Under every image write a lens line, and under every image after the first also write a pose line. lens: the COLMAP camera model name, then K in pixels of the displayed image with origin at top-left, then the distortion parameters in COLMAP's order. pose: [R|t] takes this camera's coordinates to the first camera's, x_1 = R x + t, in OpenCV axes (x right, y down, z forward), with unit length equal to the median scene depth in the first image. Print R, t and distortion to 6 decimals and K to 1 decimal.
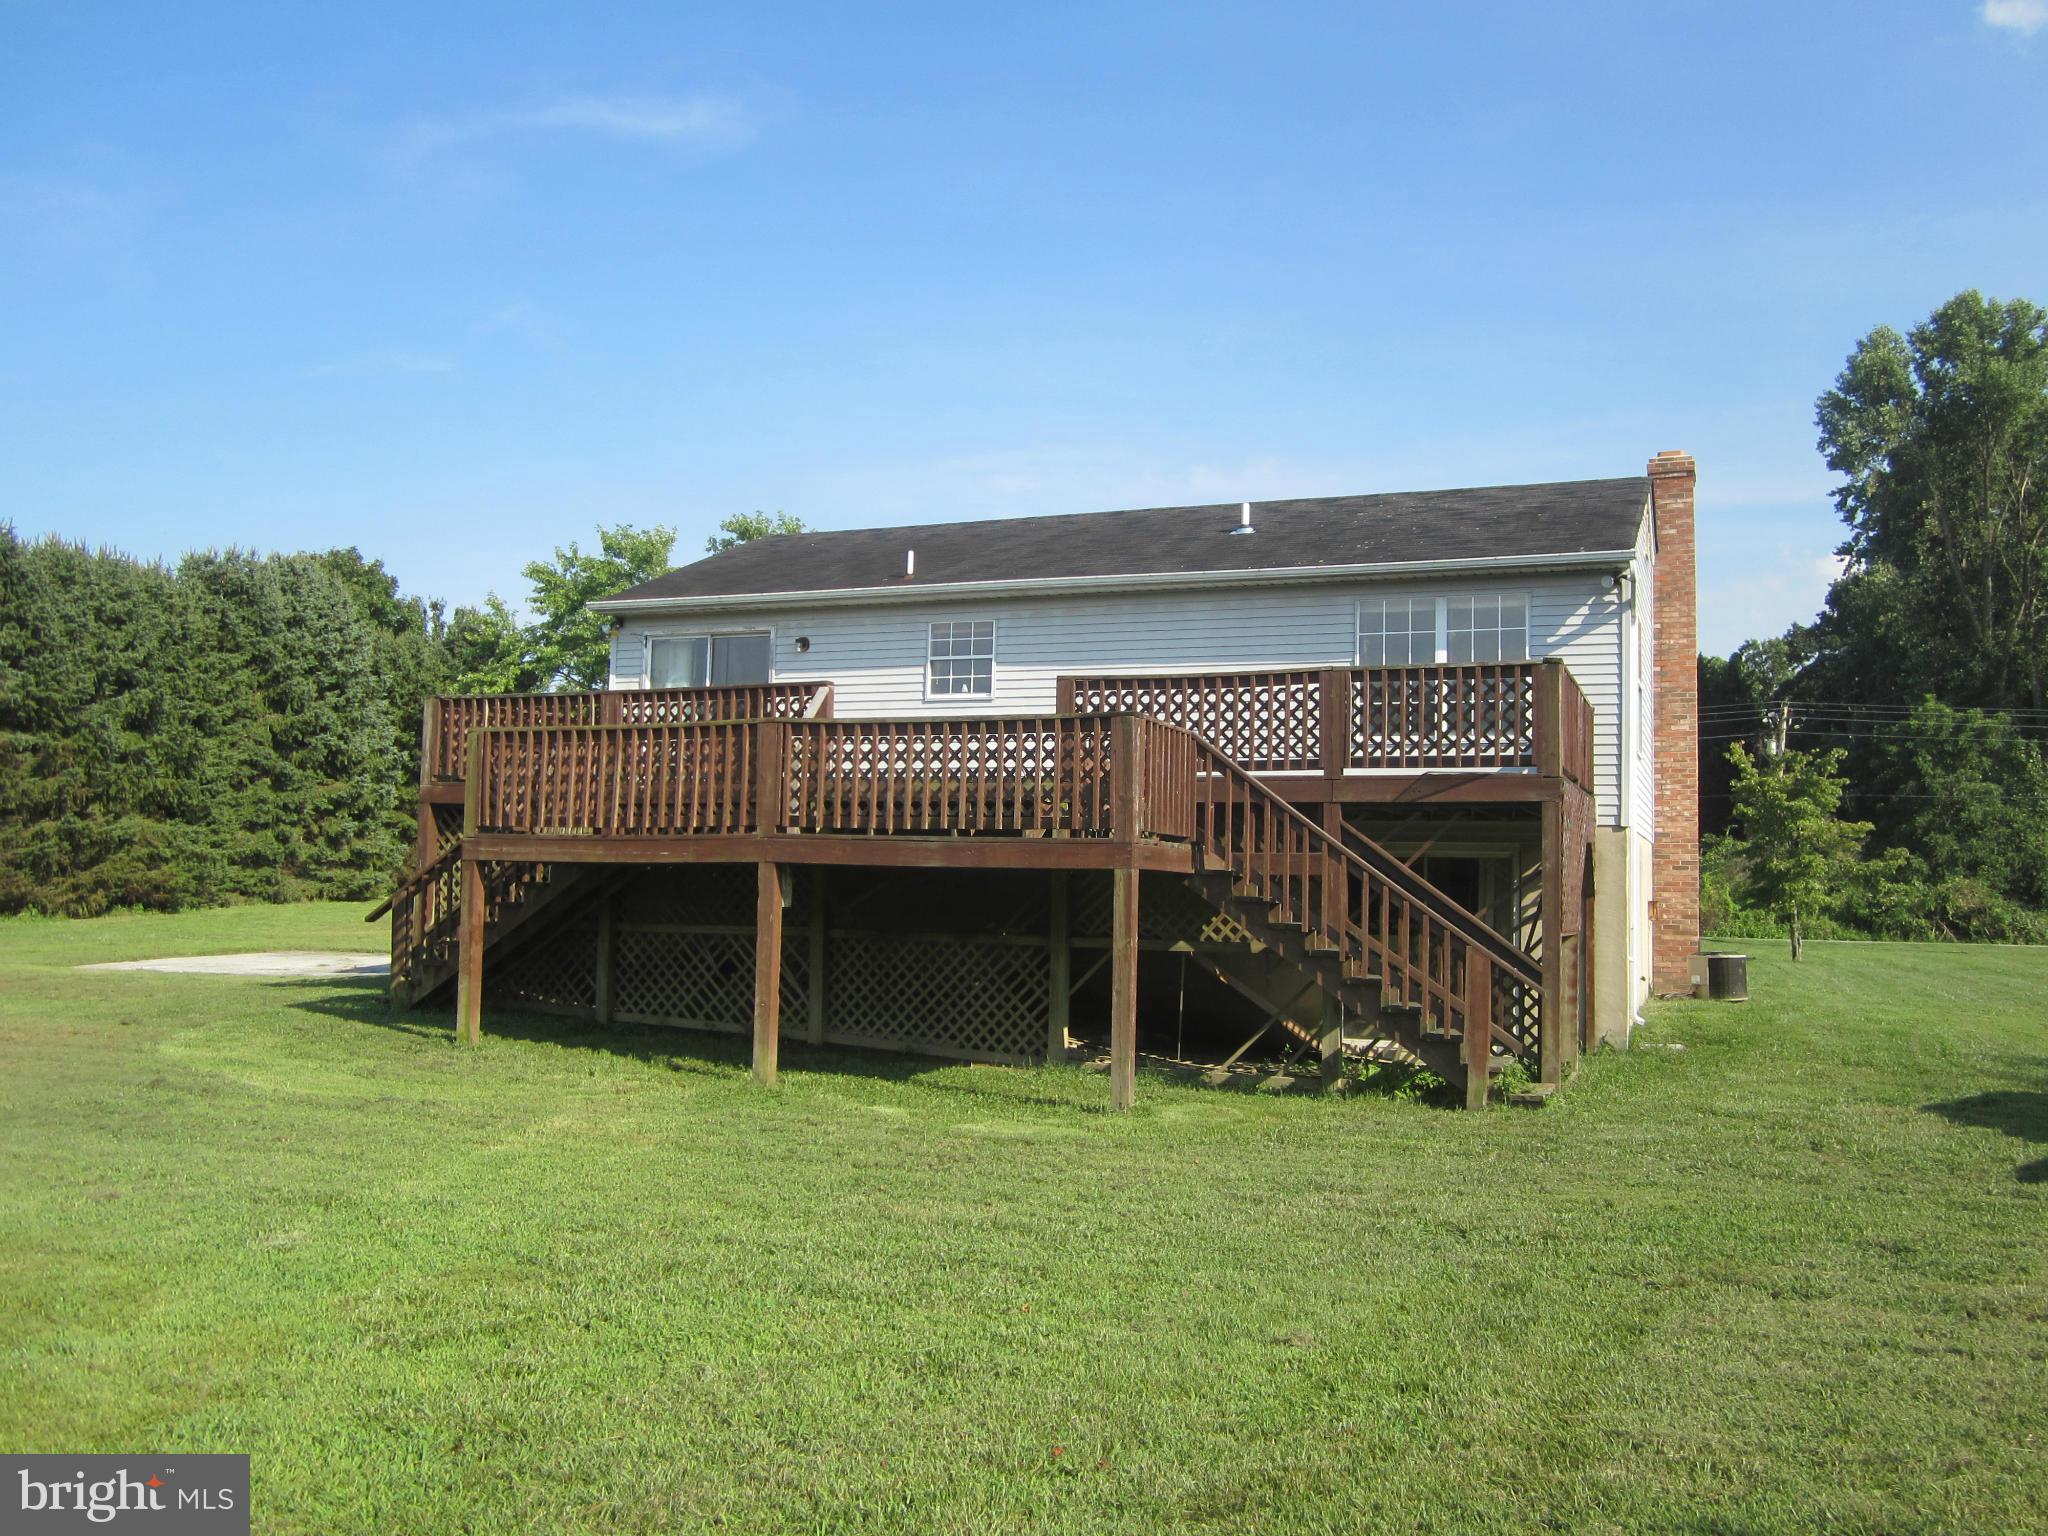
lens RADIAL K [[1949.2, 0, 1024.0], [0, 1949.2, 768.0], [0, 0, 1]] dist [-0.060664, 0.009414]
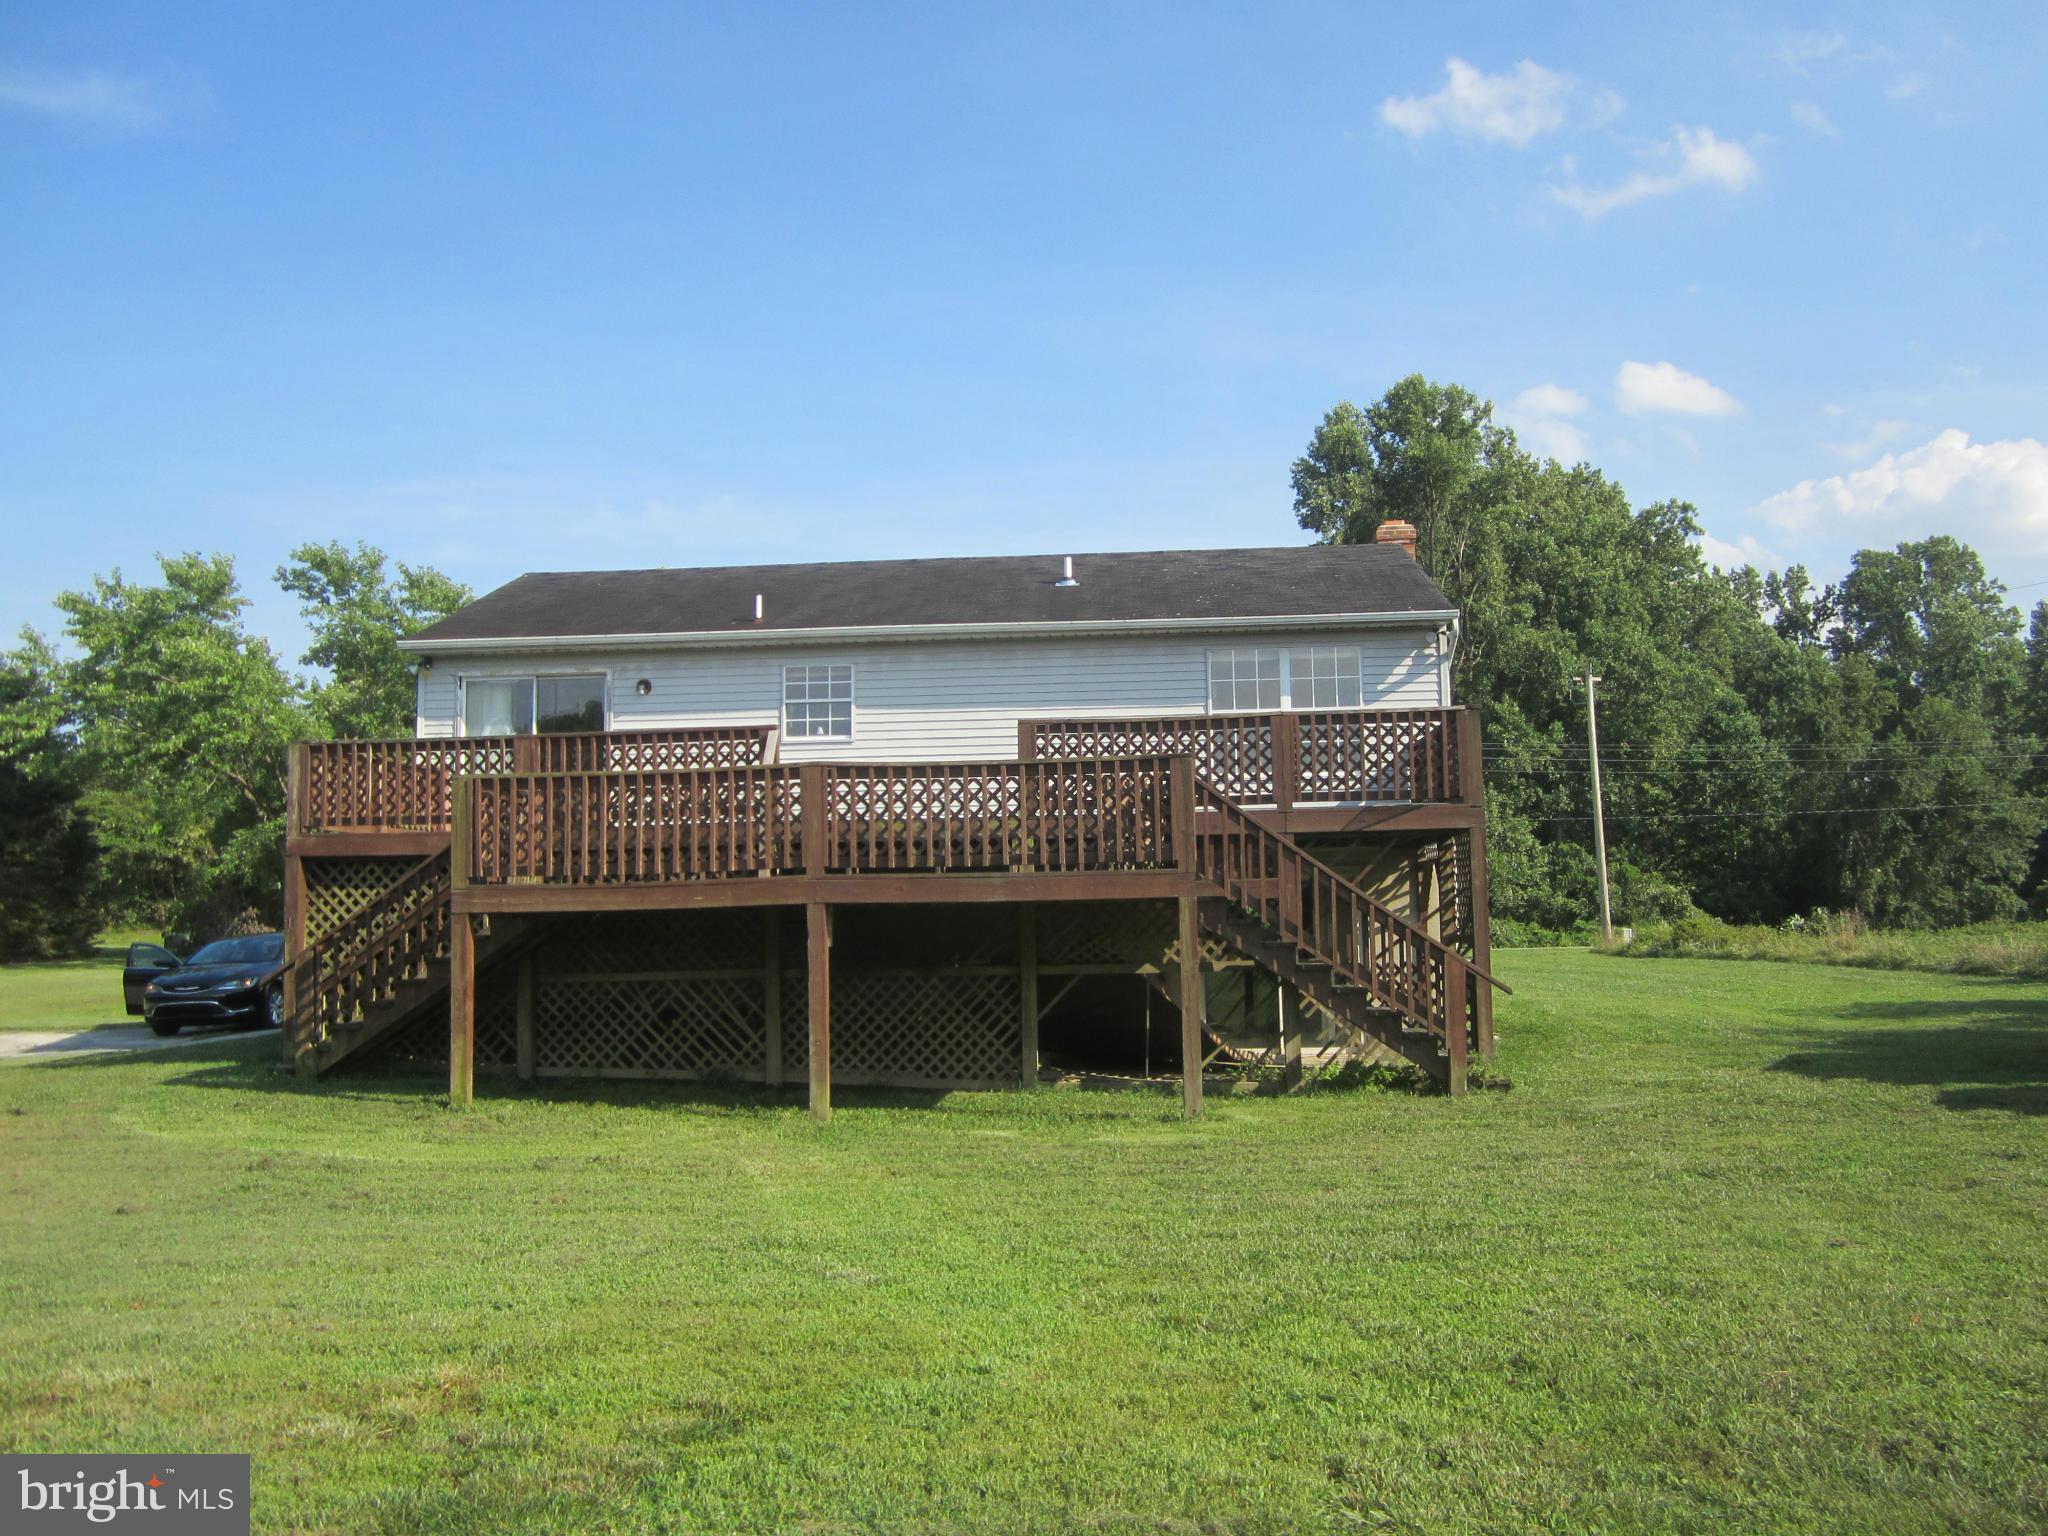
lens RADIAL K [[1983.3, 0, 1024.0], [0, 1983.3, 768.0], [0, 0, 1]] dist [-0.052718, 0.004109]
pose [[0.934109, -0.009836, 0.356853, -0.338788], [0.016828, 0.999722, -0.016494, -0.002923], [-0.356592, 0.021412, 0.934015, -0.008124]]
